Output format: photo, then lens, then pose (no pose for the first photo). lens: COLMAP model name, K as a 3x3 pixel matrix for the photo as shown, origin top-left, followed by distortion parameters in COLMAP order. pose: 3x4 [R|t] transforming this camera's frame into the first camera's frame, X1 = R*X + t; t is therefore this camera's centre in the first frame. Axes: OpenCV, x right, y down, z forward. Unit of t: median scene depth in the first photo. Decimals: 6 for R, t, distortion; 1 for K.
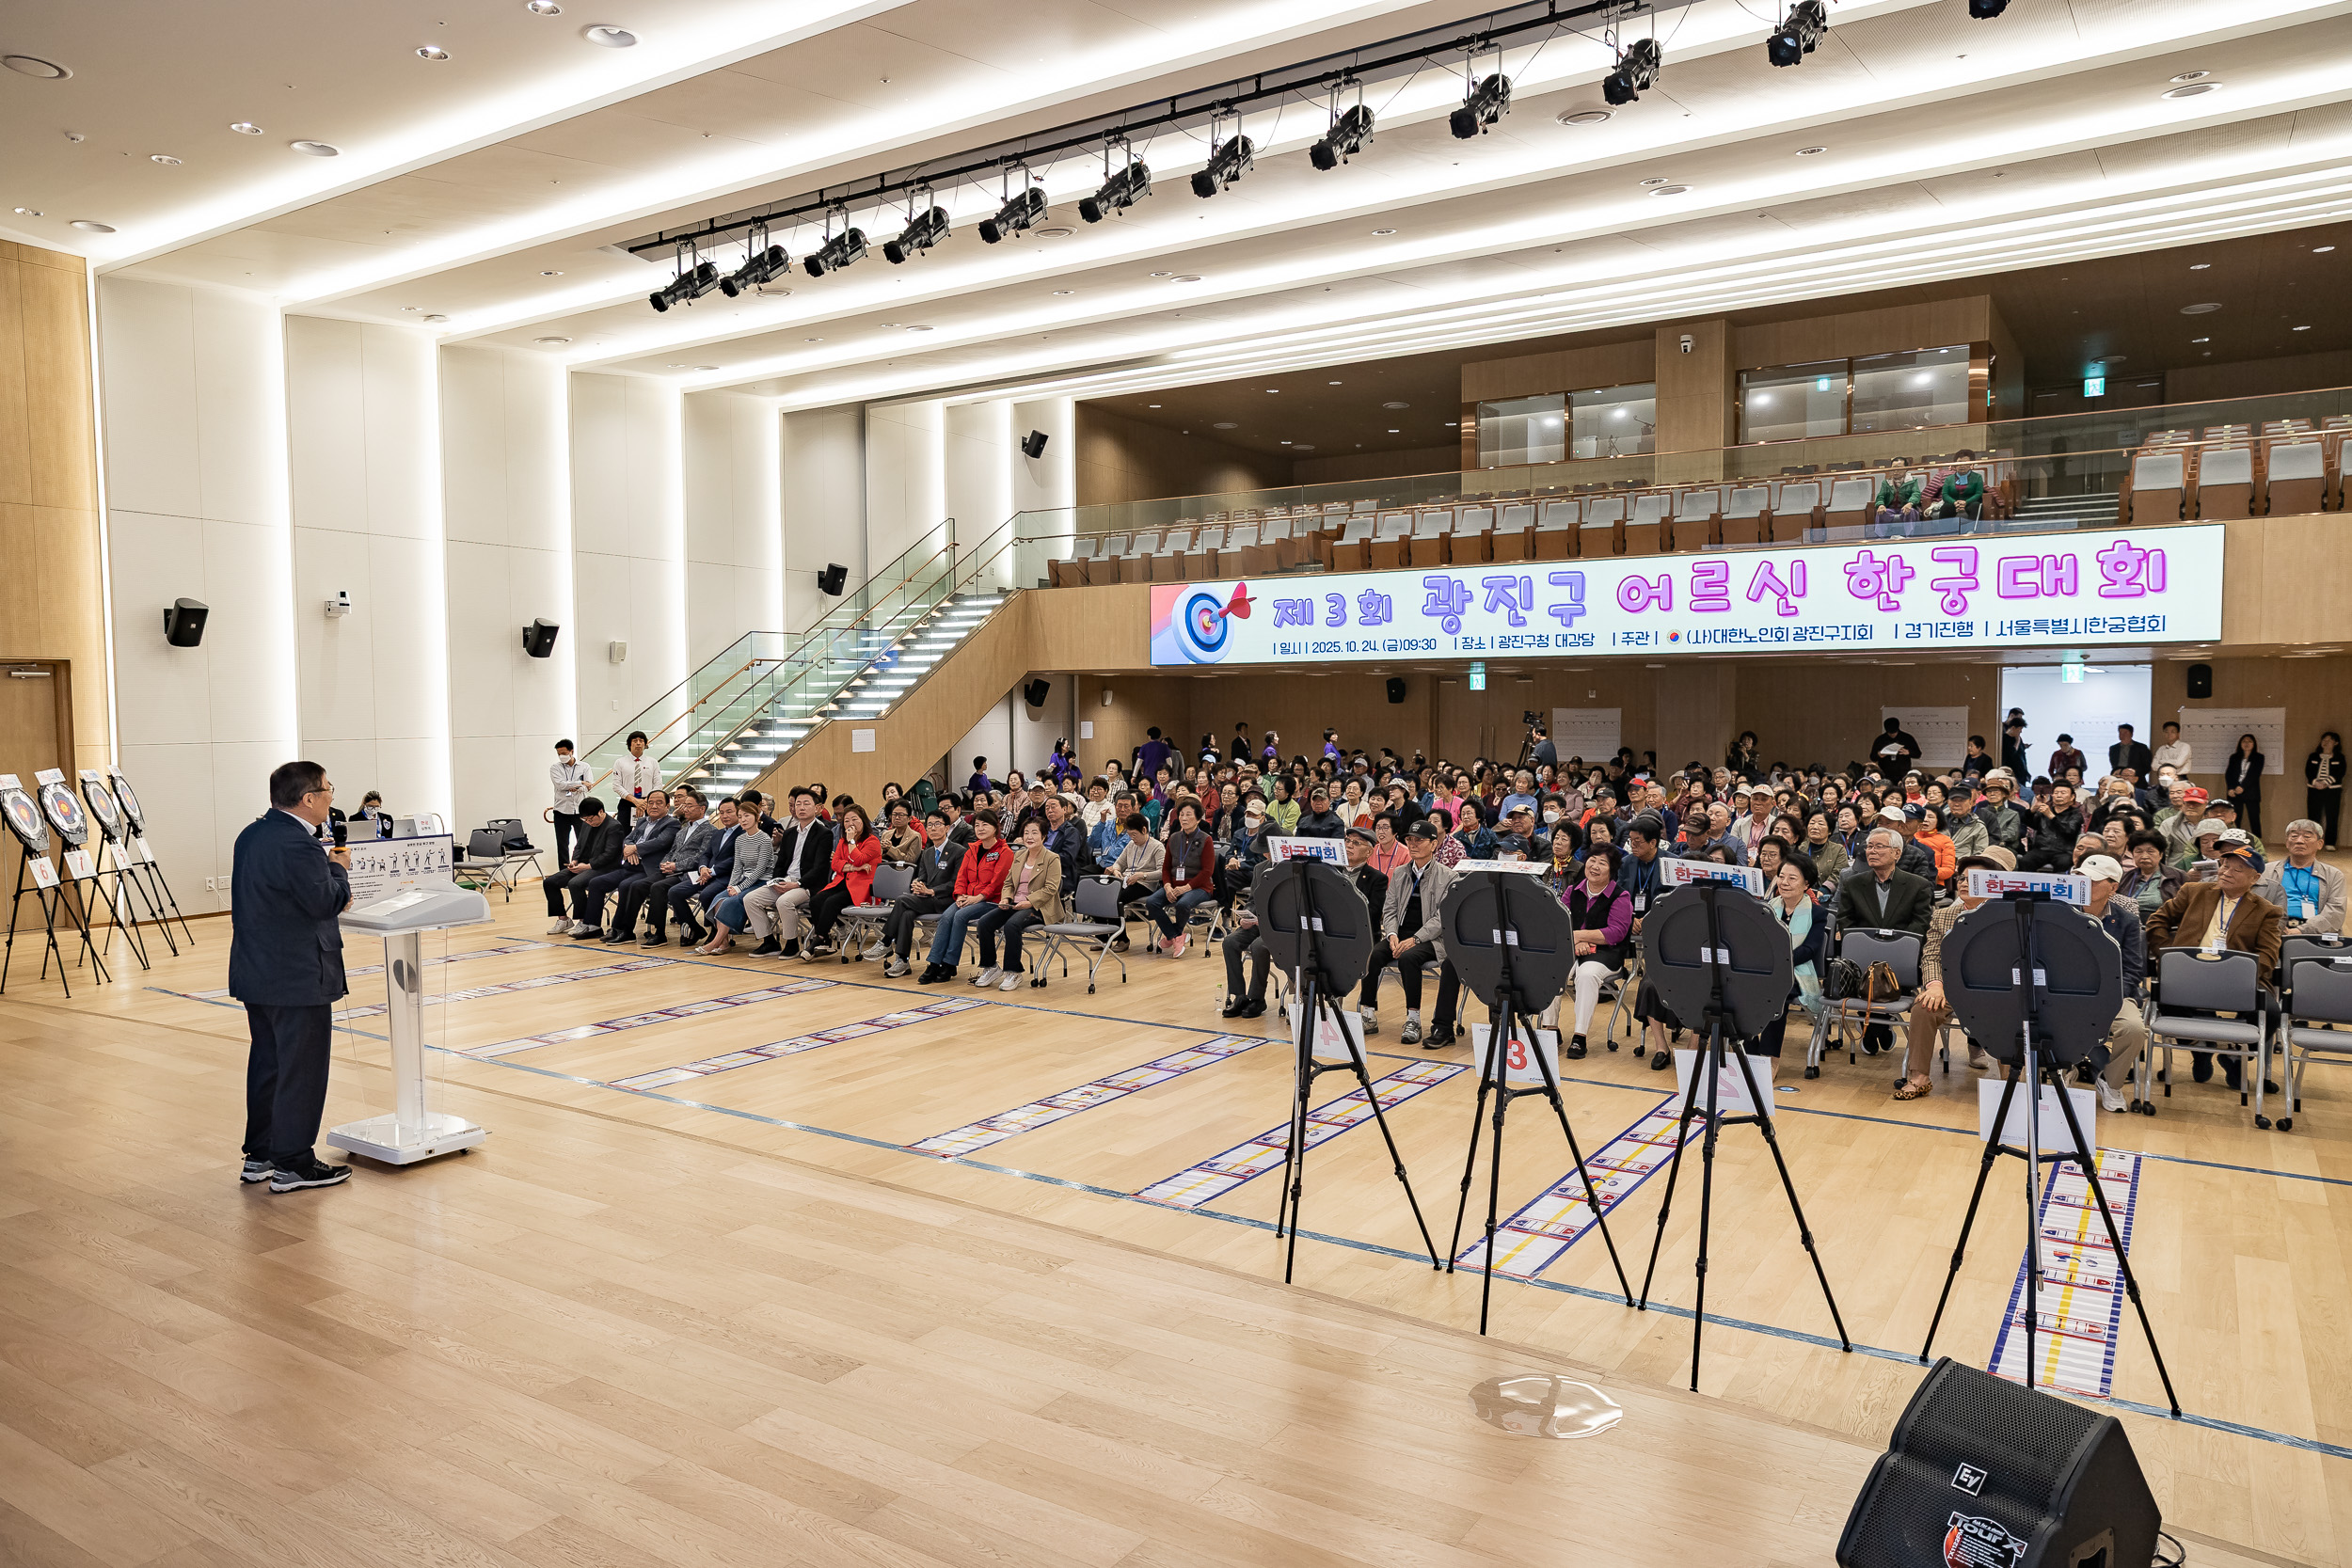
lens RADIAL K [[1588.6, 0, 1184.4], [0, 1588.6, 783.5], [0, 0, 1]] dist [-0.007016, 0.050663]
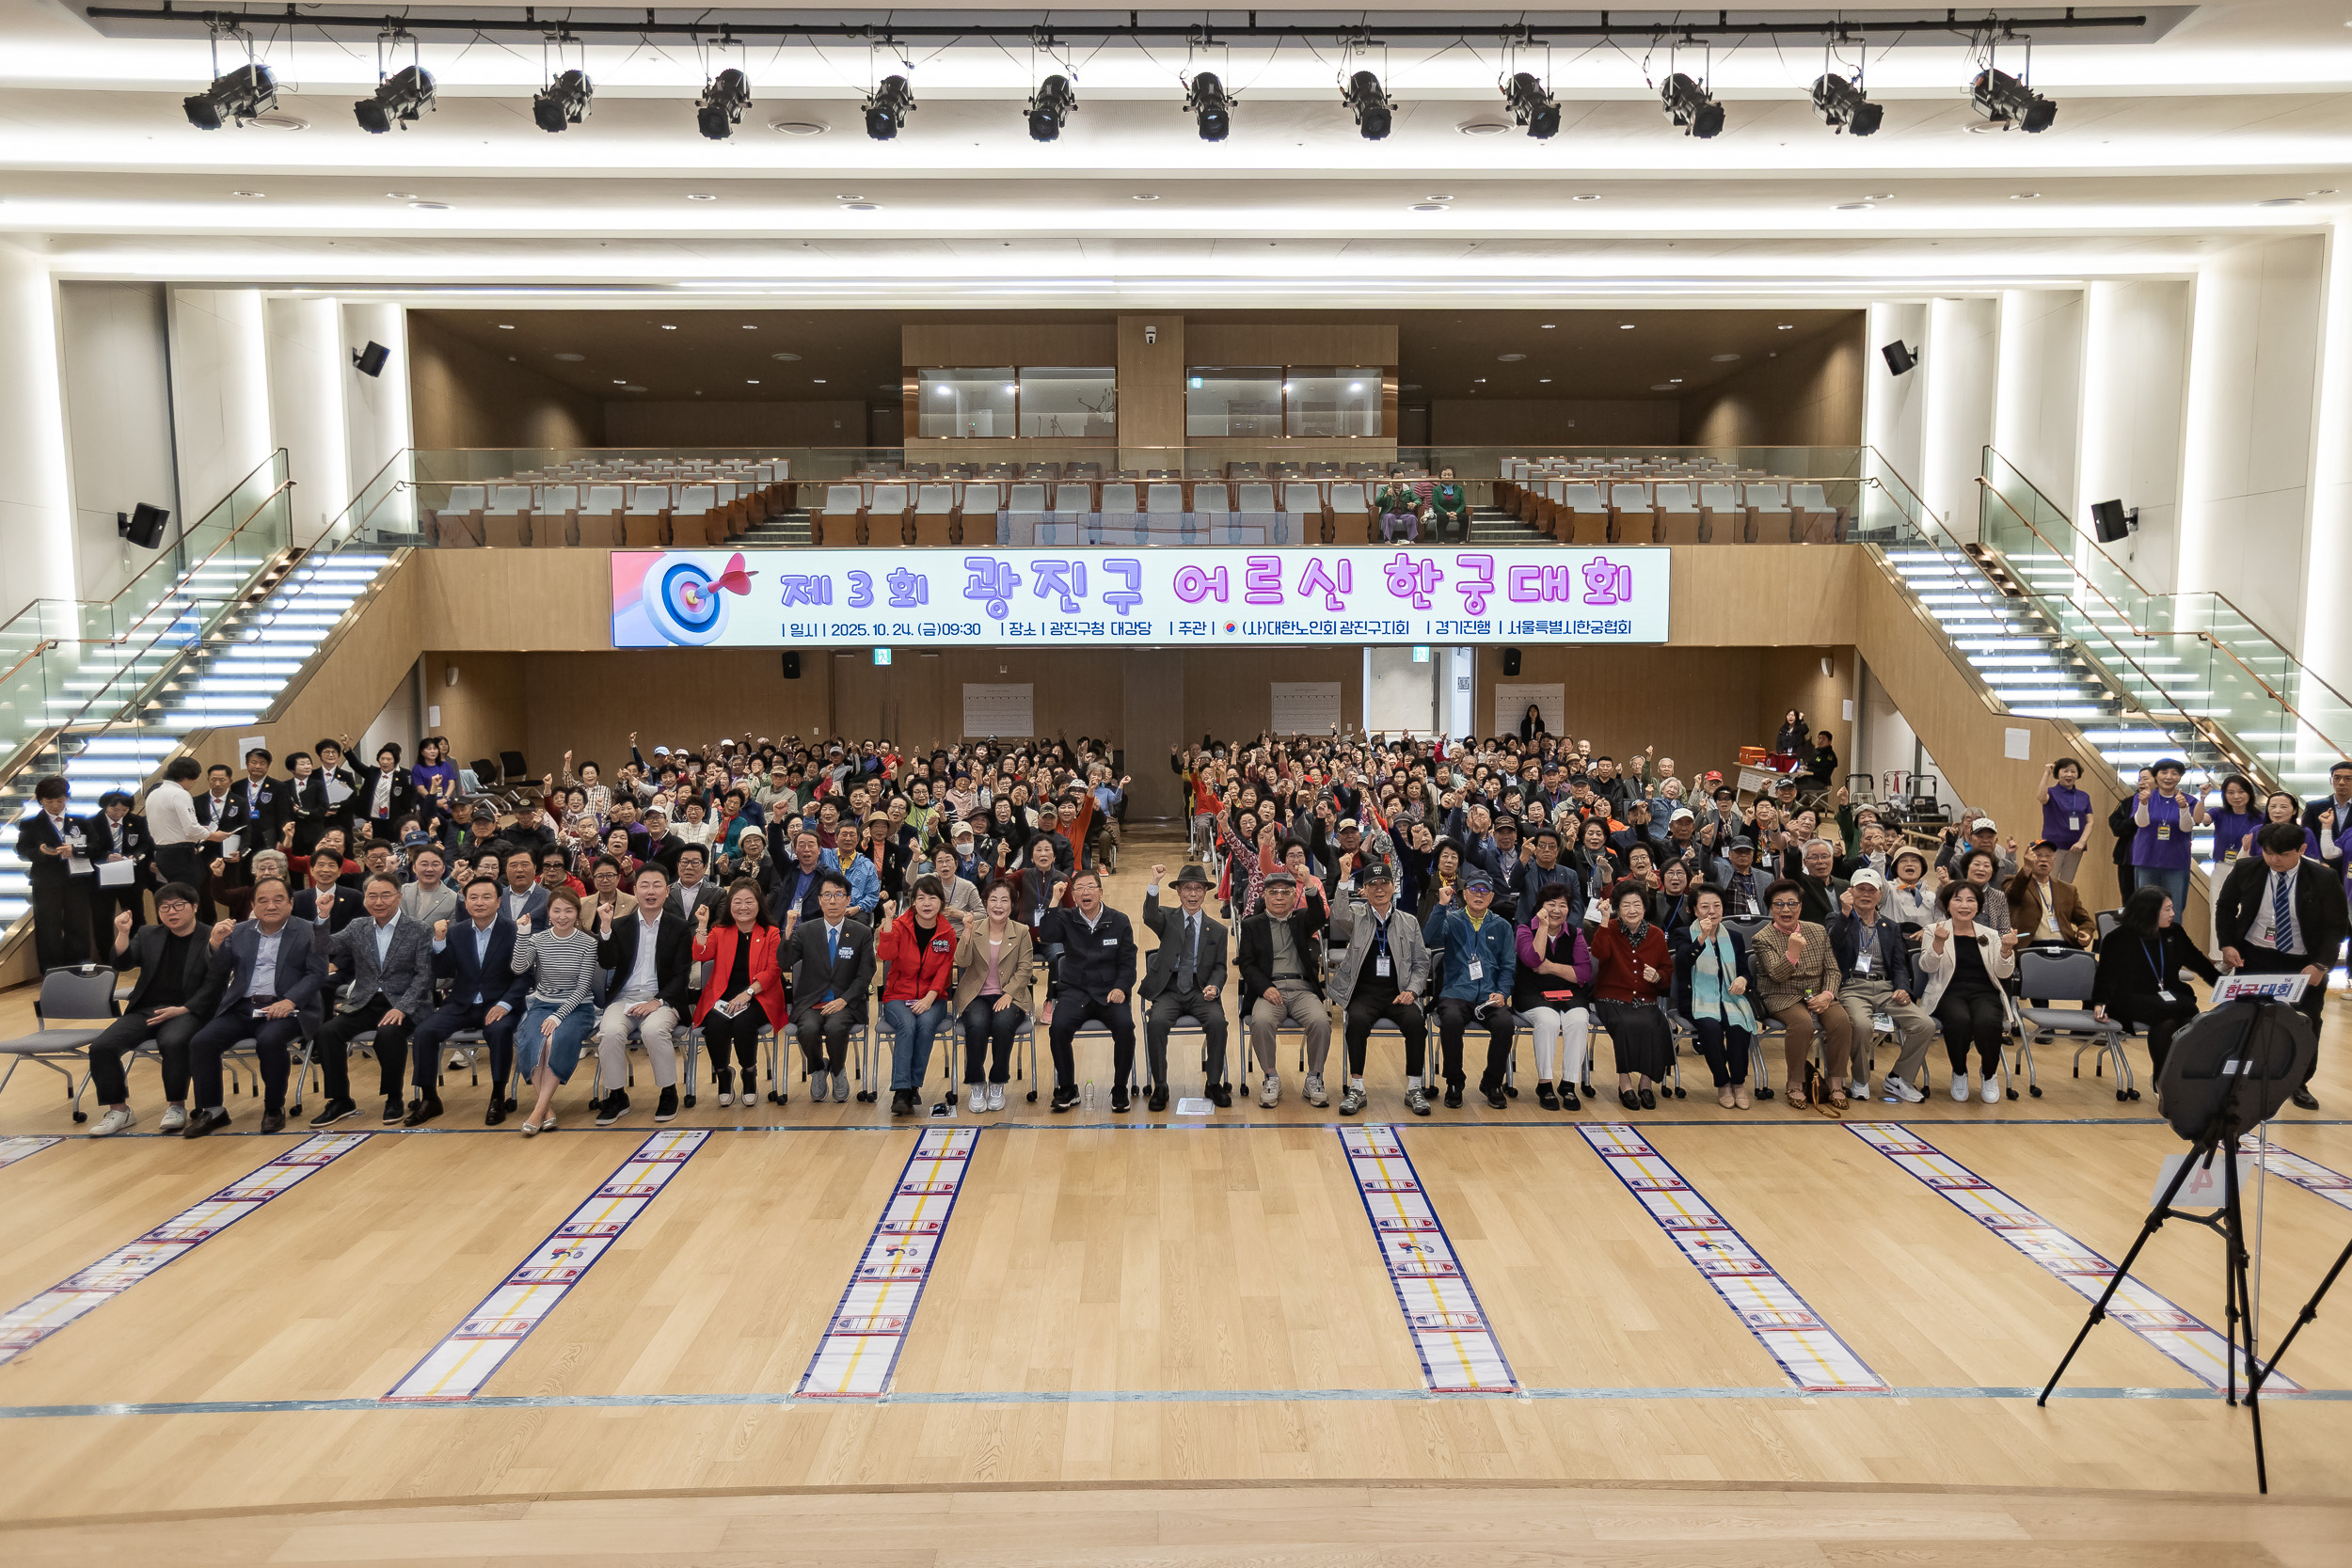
lens RADIAL K [[1527.7, 0, 1176.0], [0, 1527.7, 779.5], [0, 0, 1]] dist [-0.012070, 0.003151]
pose [[0.829186, -0.047649, 0.556938, -0.253799], [0.026607, 0.998595, 0.045821, -0.036960], [-0.558339, -0.023176, 0.829289, 0.179789]]
